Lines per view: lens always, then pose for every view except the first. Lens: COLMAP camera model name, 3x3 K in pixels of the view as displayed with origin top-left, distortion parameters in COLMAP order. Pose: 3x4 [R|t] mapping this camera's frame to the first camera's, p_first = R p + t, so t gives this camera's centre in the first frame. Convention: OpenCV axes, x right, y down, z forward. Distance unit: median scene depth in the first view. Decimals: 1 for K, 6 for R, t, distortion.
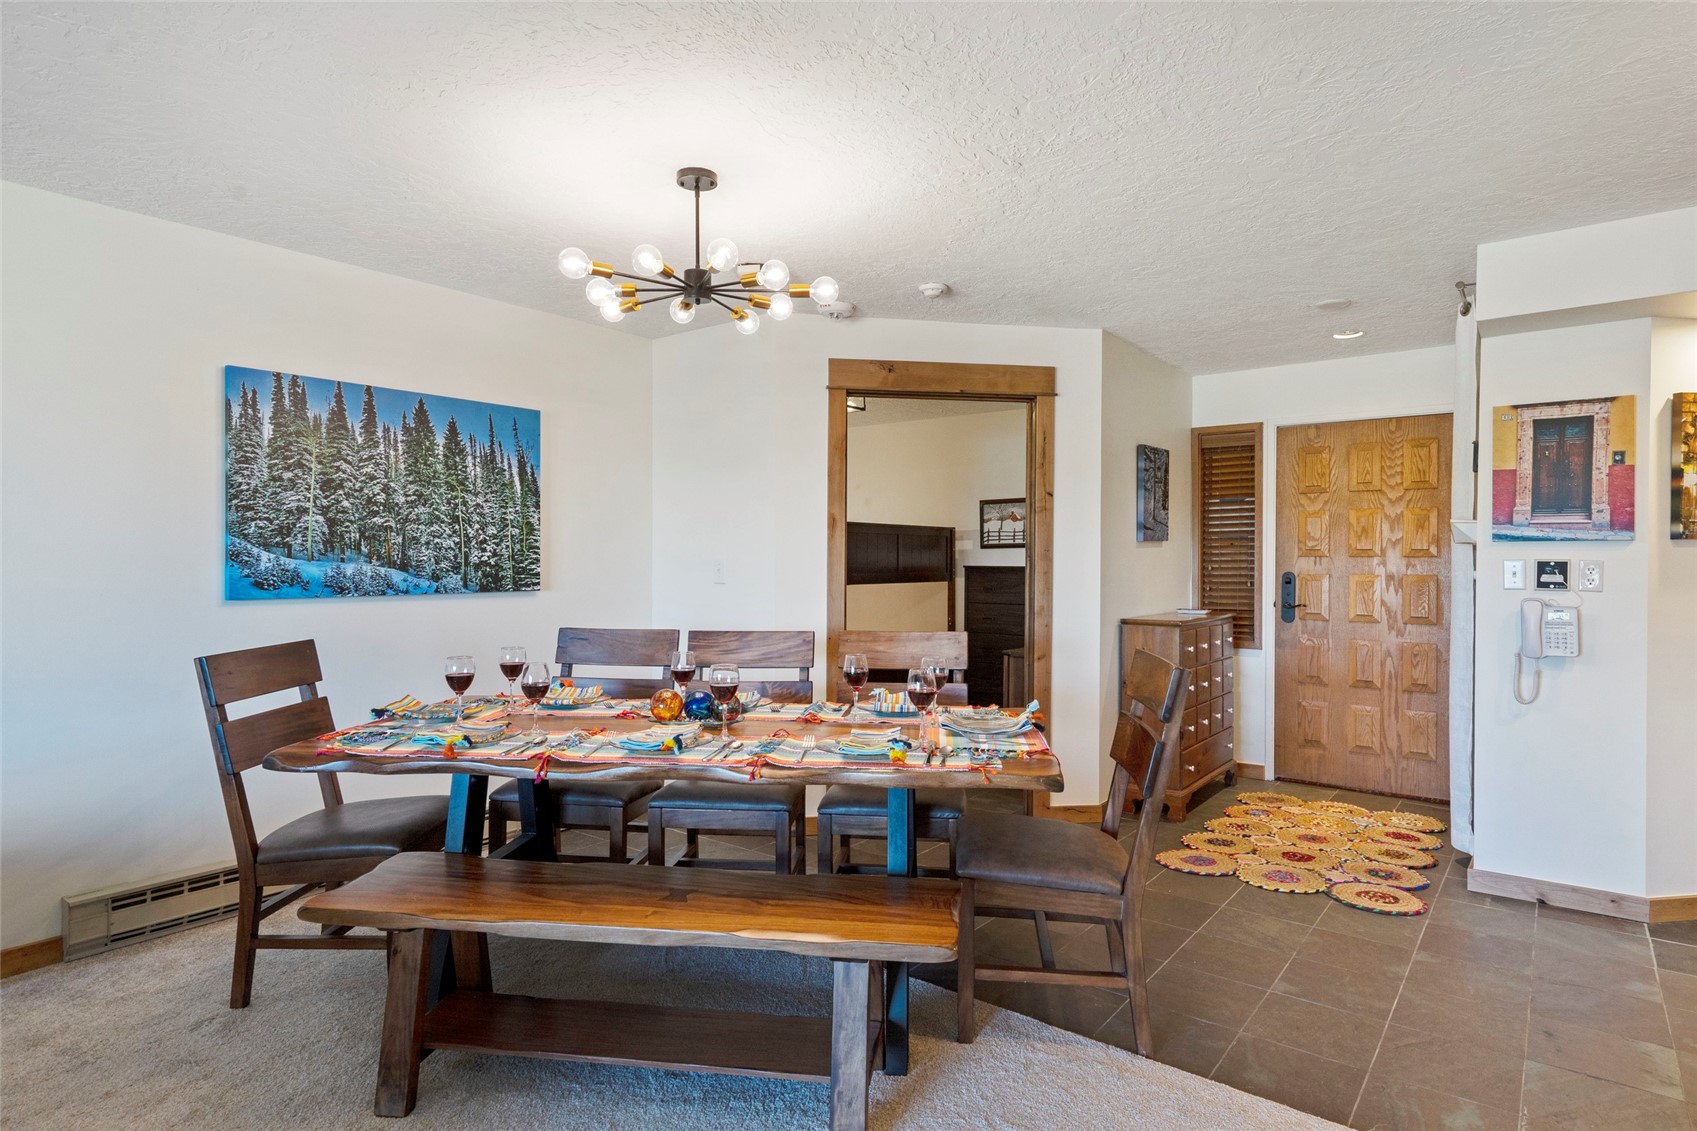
lens RADIAL K [[914.5, 0, 849.0], [0, 914.5, 562.3], [0, 0, 1]] dist [-0.000135, 0.000005]
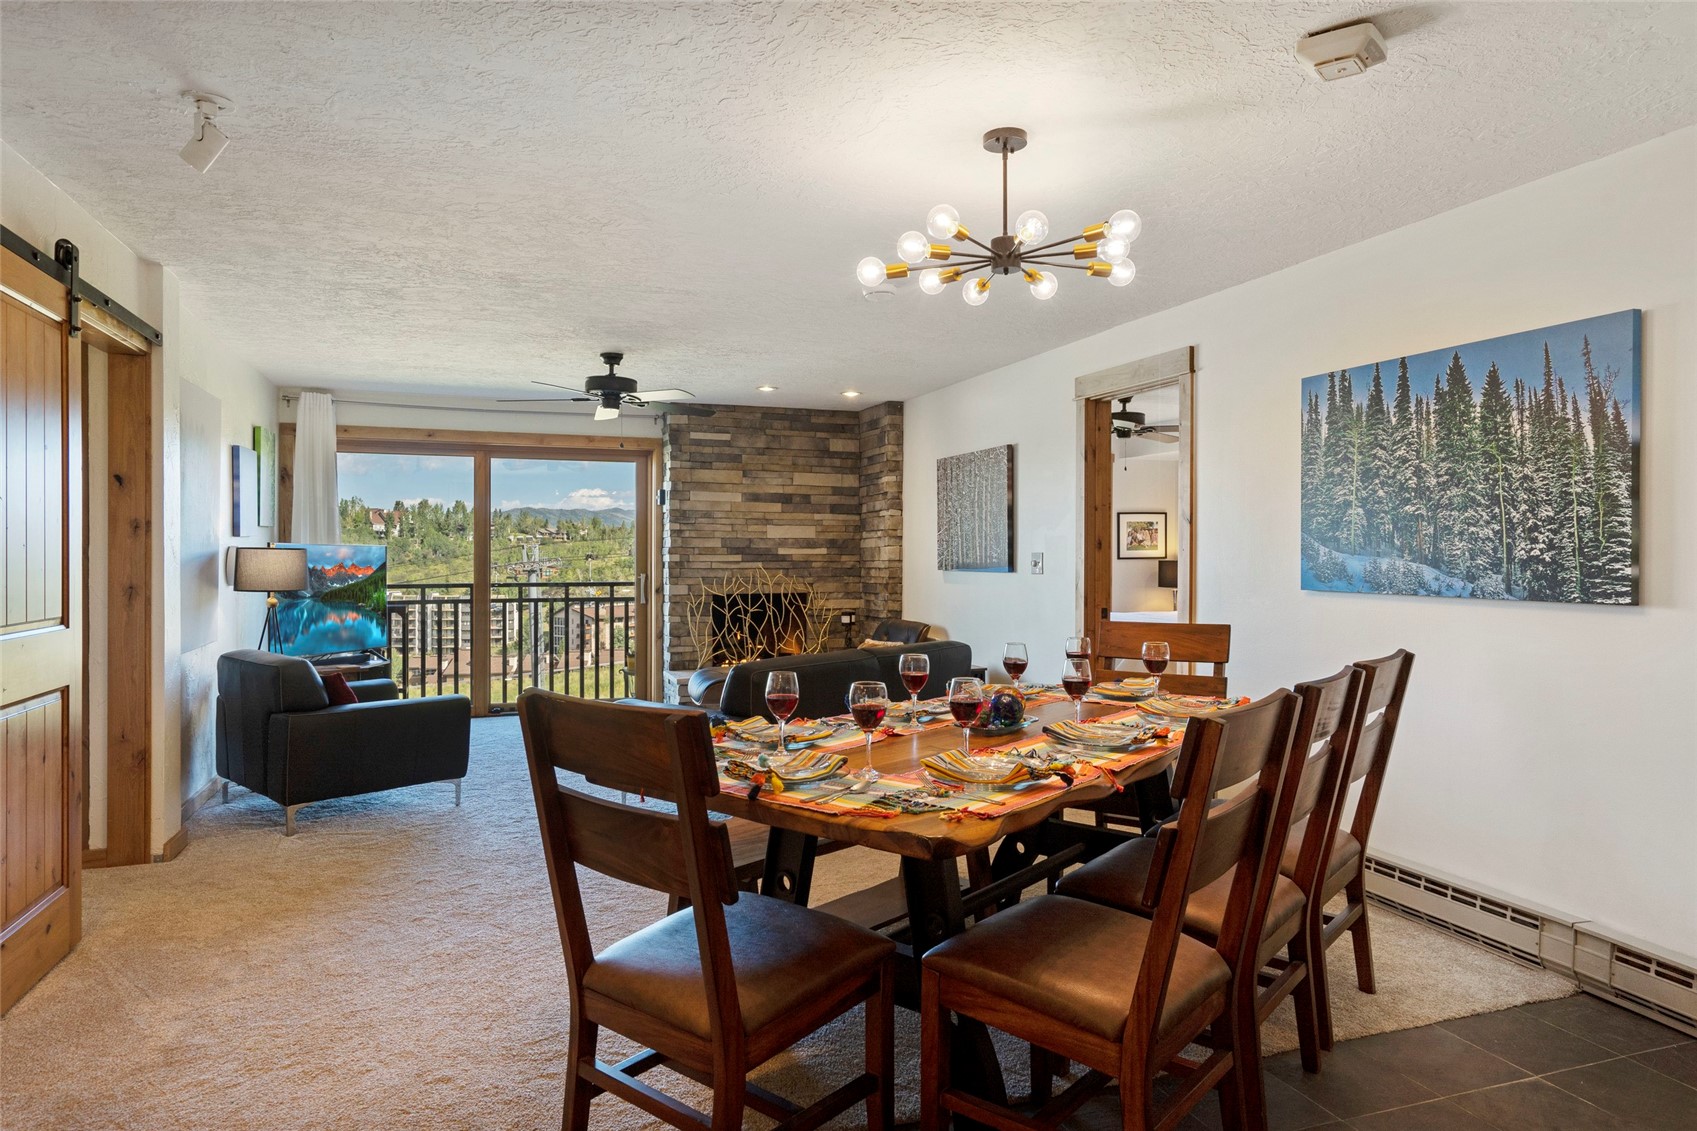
lens RADIAL K [[1044.4, 0, 848.7], [0, 1044.4, 561.3], [0, 0, 1]] dist [-0.001167, -0.000094]
pose [[-0.539501, 0.004232, -0.841974, 0.578557], [-0.008062, 0.999916, 0.010192, -0.001549], [0.841946, 0.012287, -0.539421, 1.030049]]
